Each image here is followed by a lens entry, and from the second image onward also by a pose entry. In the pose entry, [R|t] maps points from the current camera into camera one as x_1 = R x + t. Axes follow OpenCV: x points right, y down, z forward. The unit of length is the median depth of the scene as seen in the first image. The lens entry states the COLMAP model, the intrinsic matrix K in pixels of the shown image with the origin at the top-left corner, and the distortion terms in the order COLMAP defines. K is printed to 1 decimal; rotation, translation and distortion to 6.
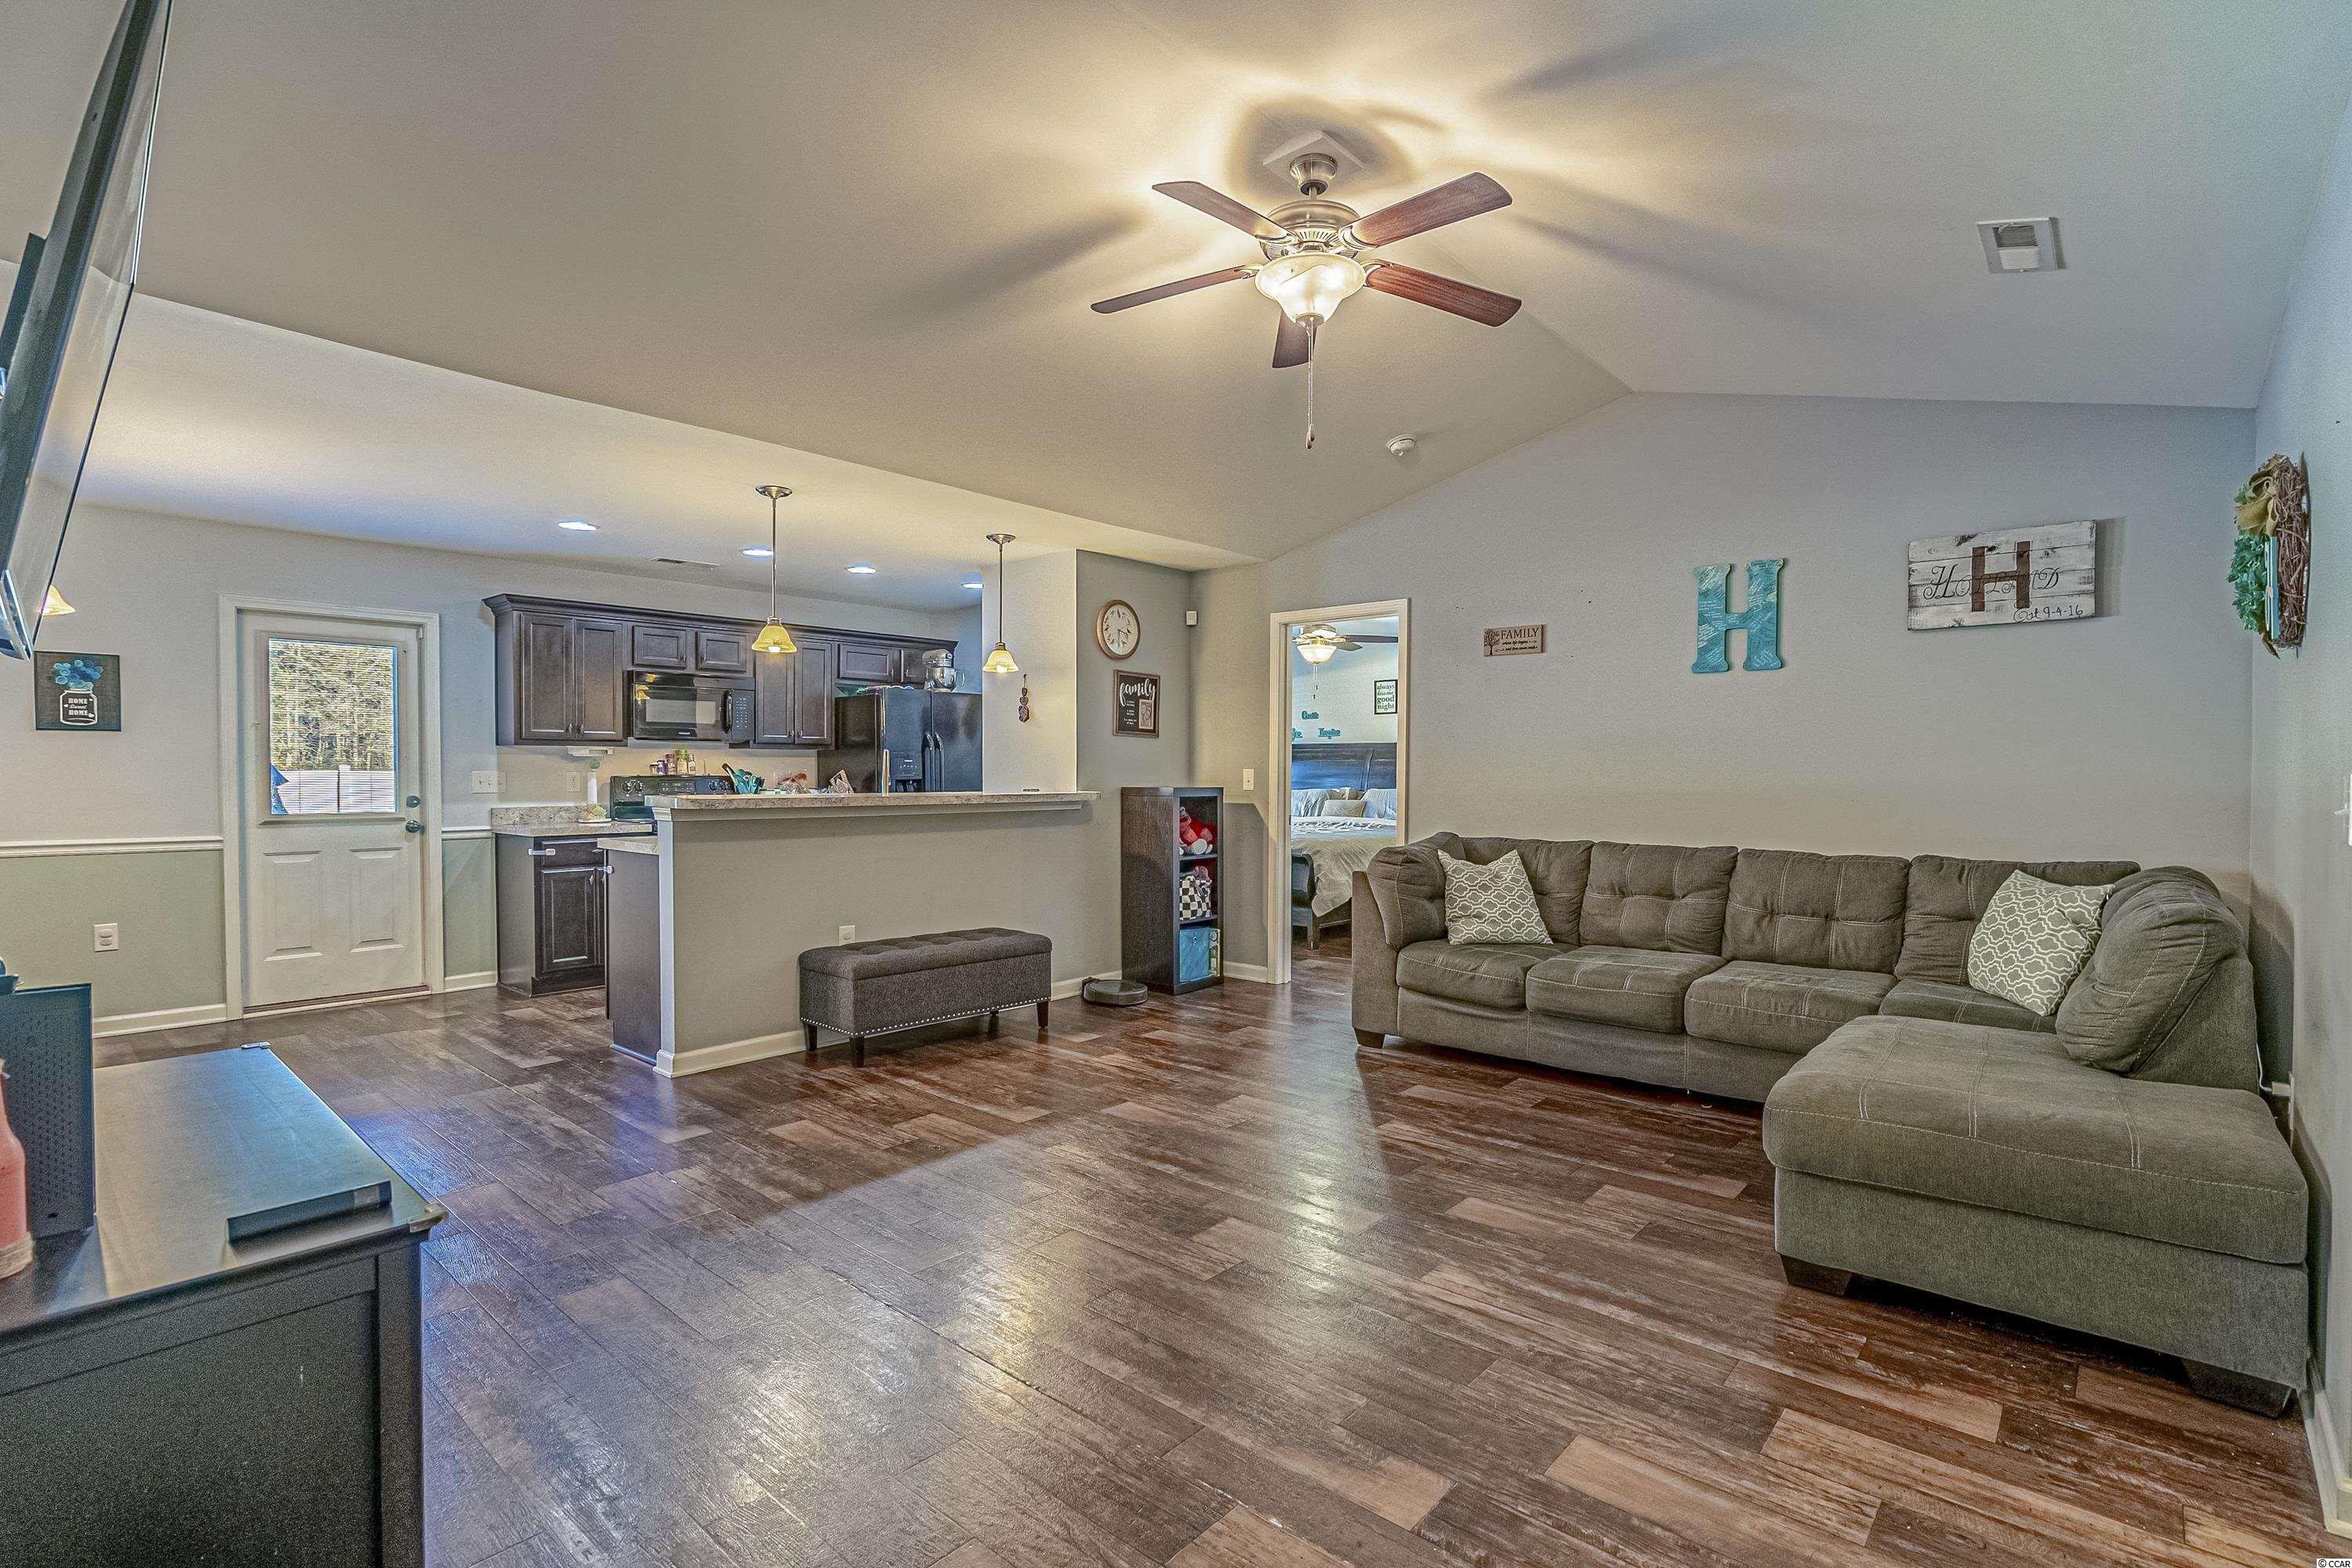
lens RADIAL K [[1105.7, 0, 1176.0], [0, 1105.7, 784.0], [0, 0, 1]] dist [-0.002444, 0.000467]
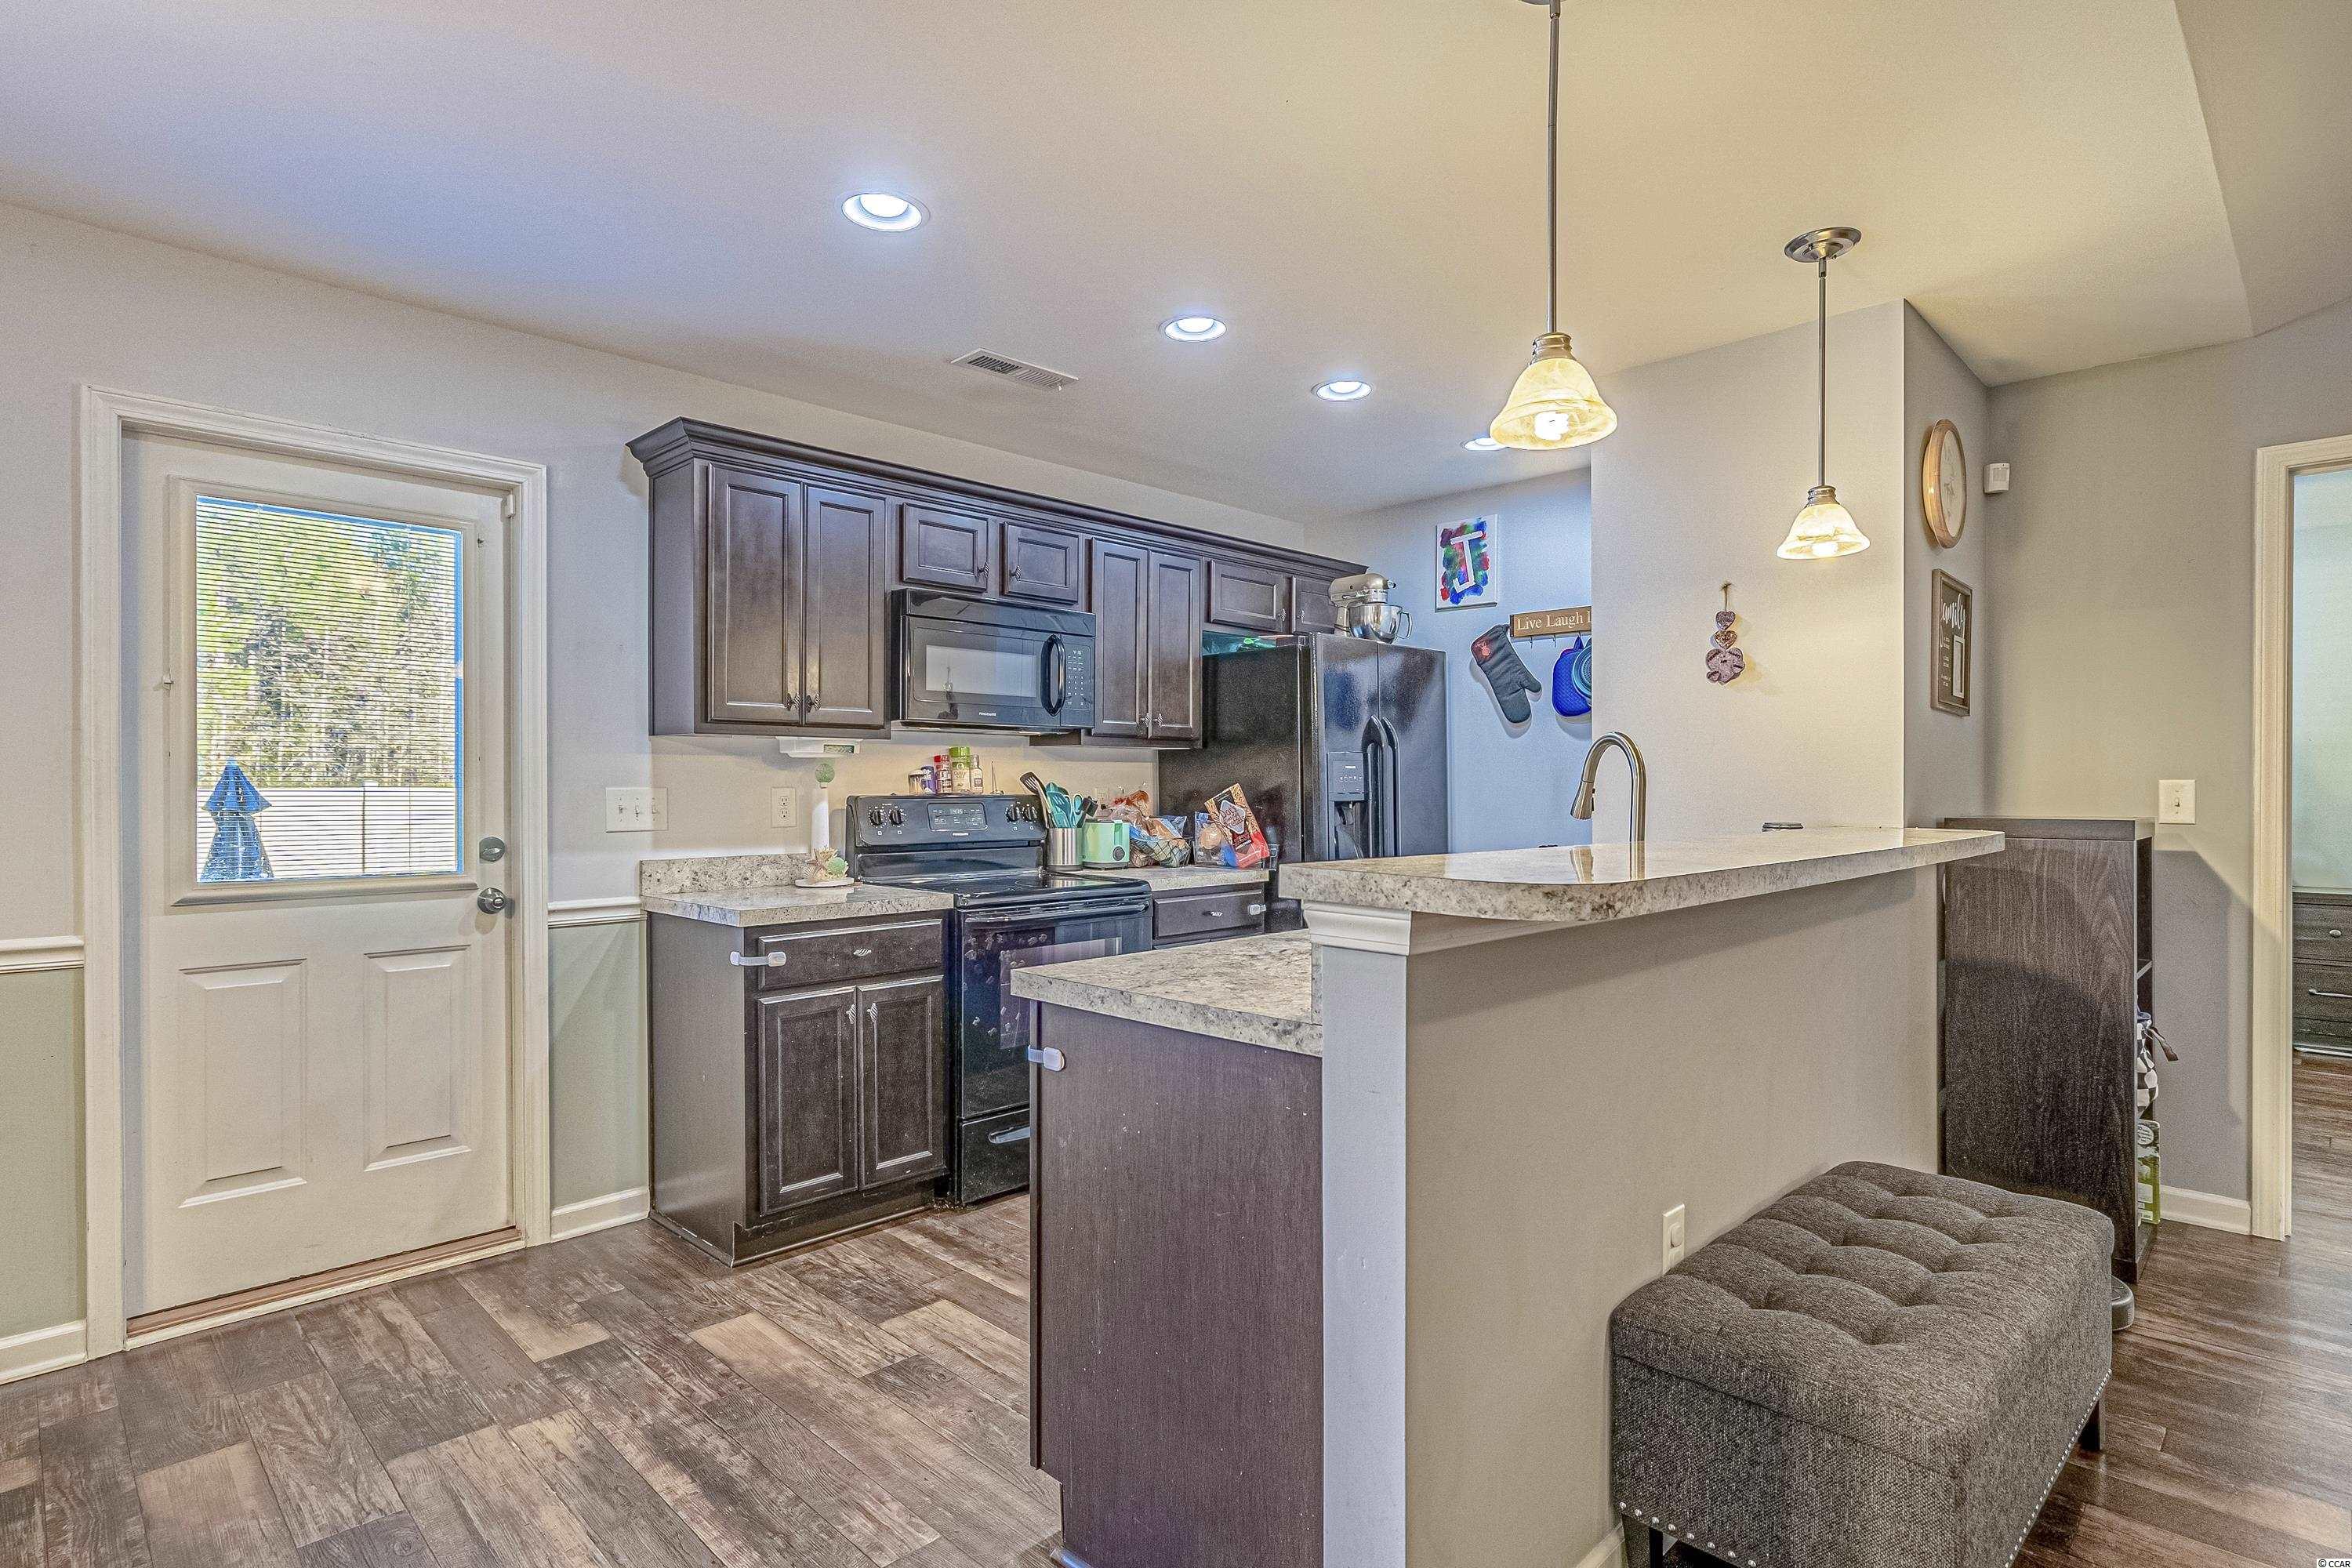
lens RADIAL K [[1189.0, 0, 1176.0], [0, 1189.0, 784.0], [0, 0, 1]] dist [-0.002580, -0.000943]
pose [[0.998627, -0.002338, -0.052337, -0.370773], [0.001582, 0.999894, -0.014478, -0.005162], [0.052366, 0.014376, 0.998525, 0.503914]]
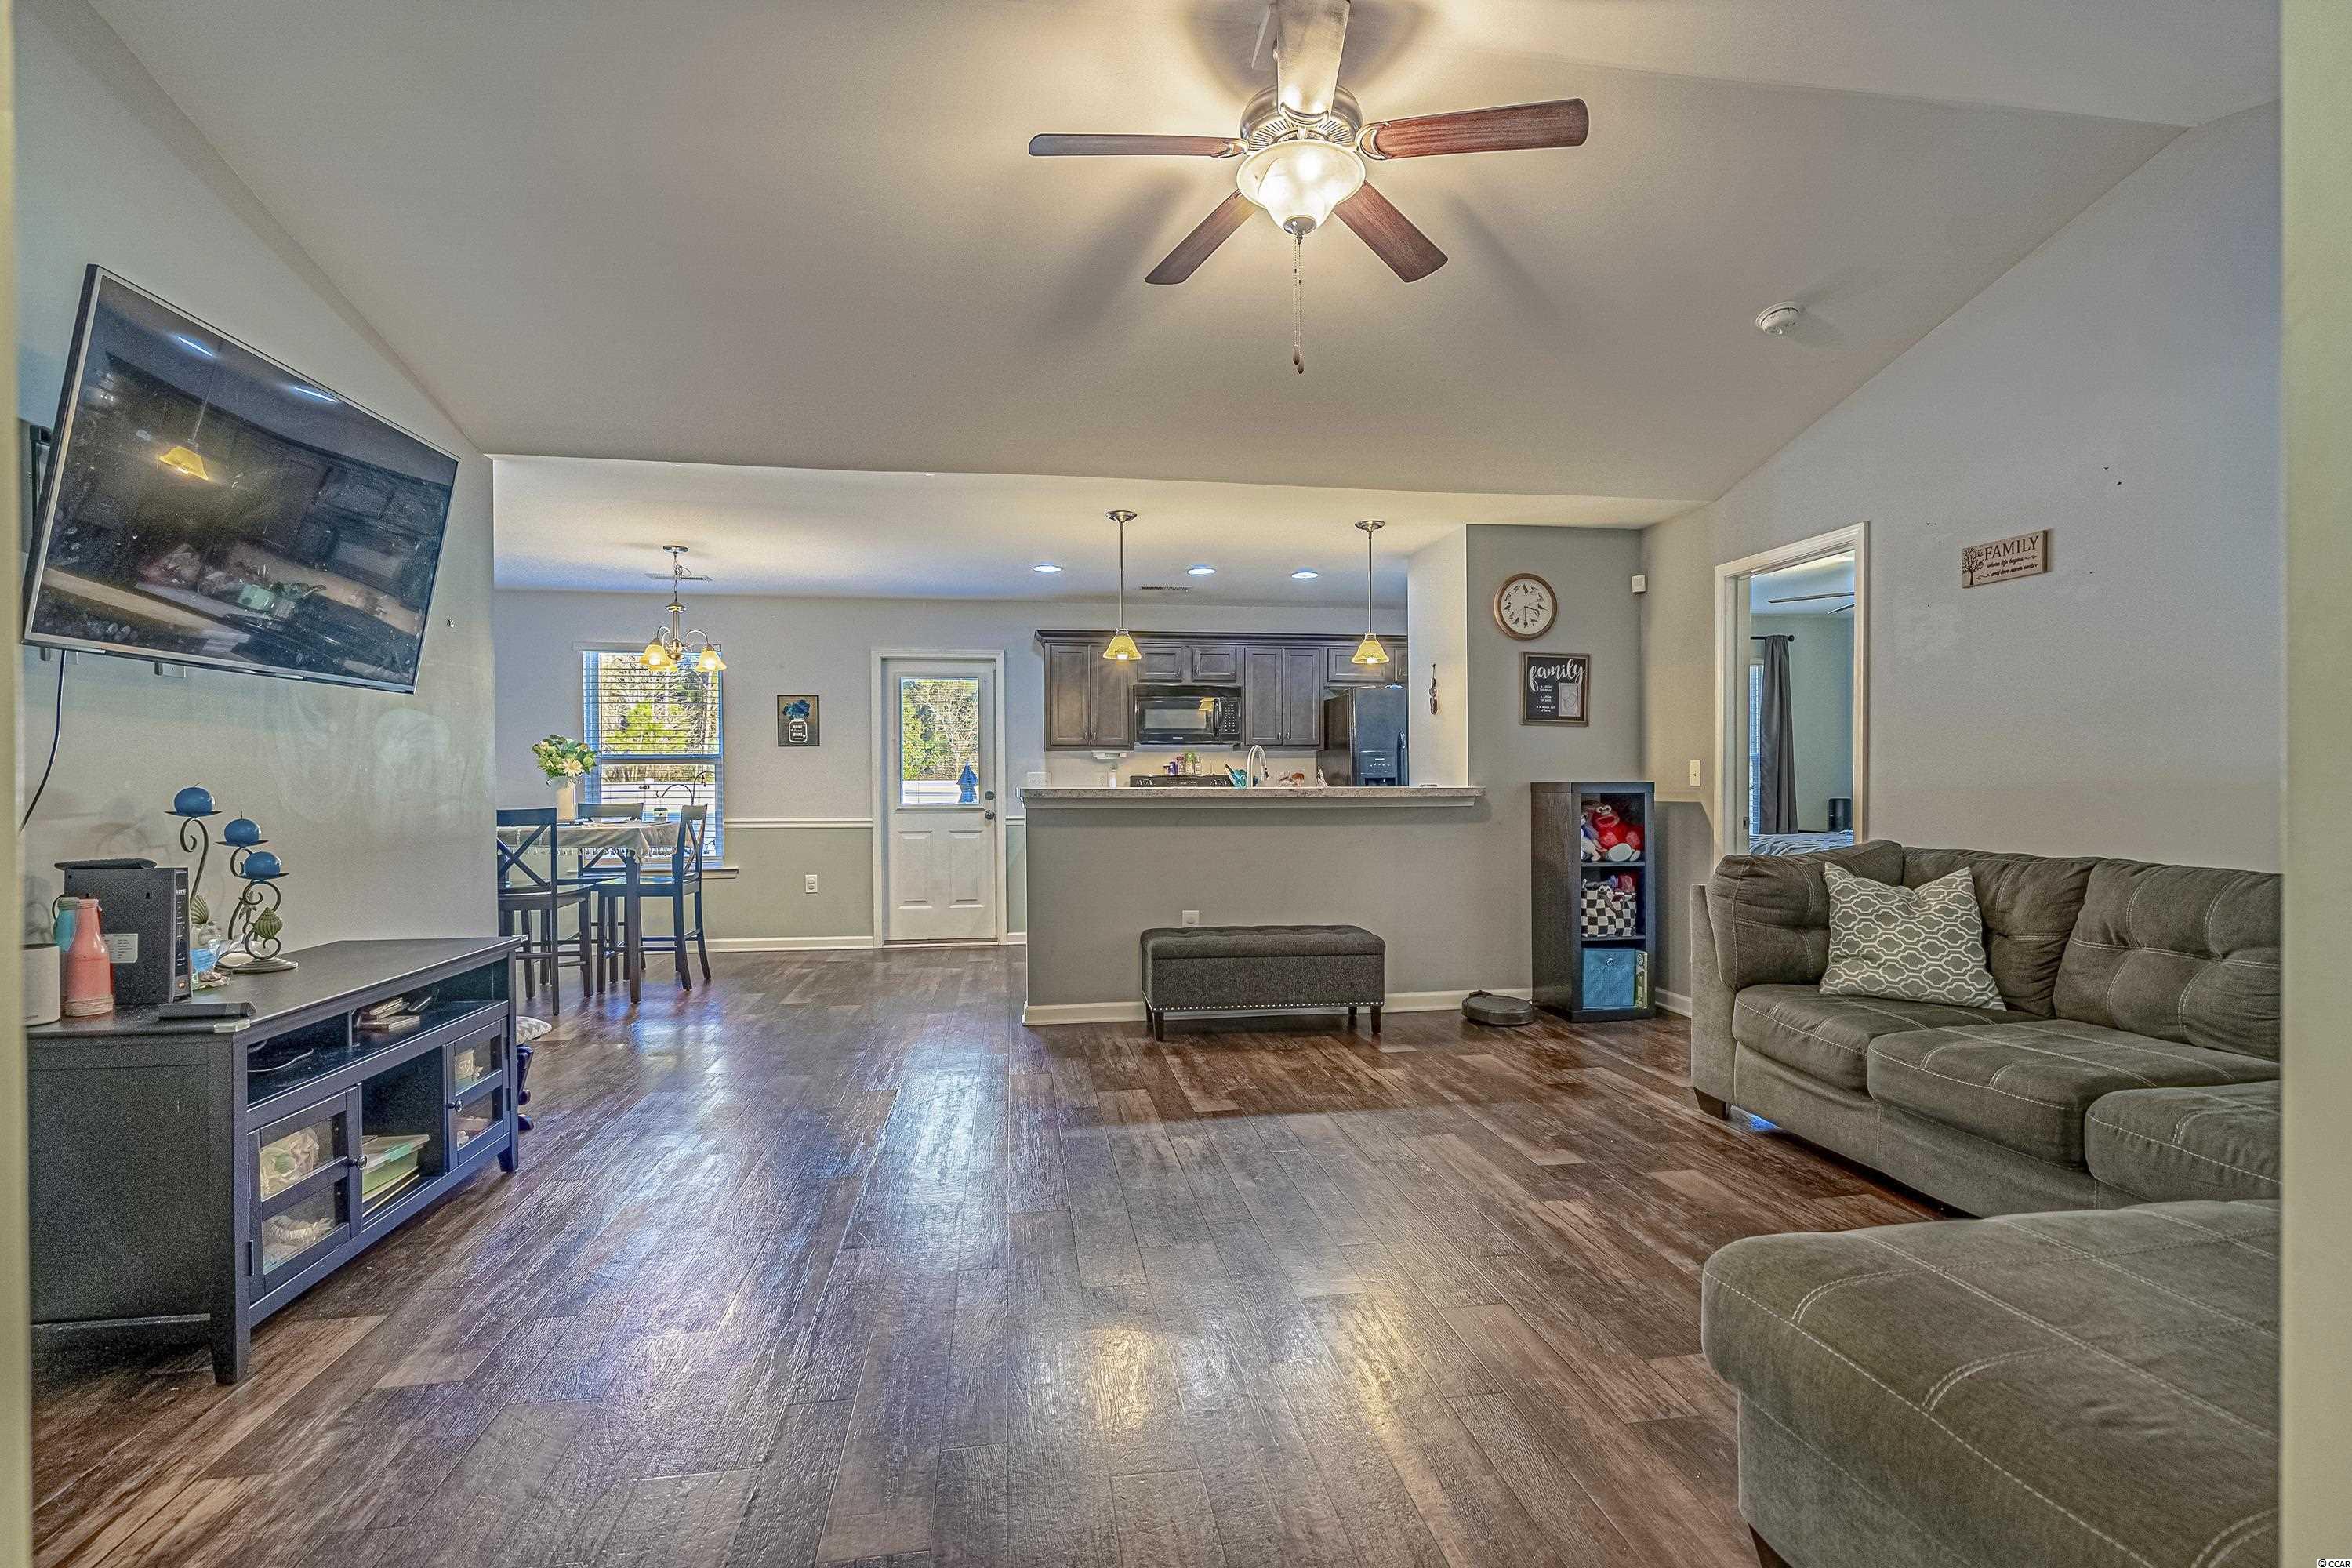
lens RADIAL K [[1087.7, 0, 1181.7], [0, 1087.7, 787.1], [0, 0, 1]] dist [-0.000015, 0.000317]
pose [[0.775399, -0.001863, -0.631469, 0.302716], [-0.002073, 0.999983, -0.005496, 0.012592], [0.631468, 0.005571, 0.775382, 0.150401]]
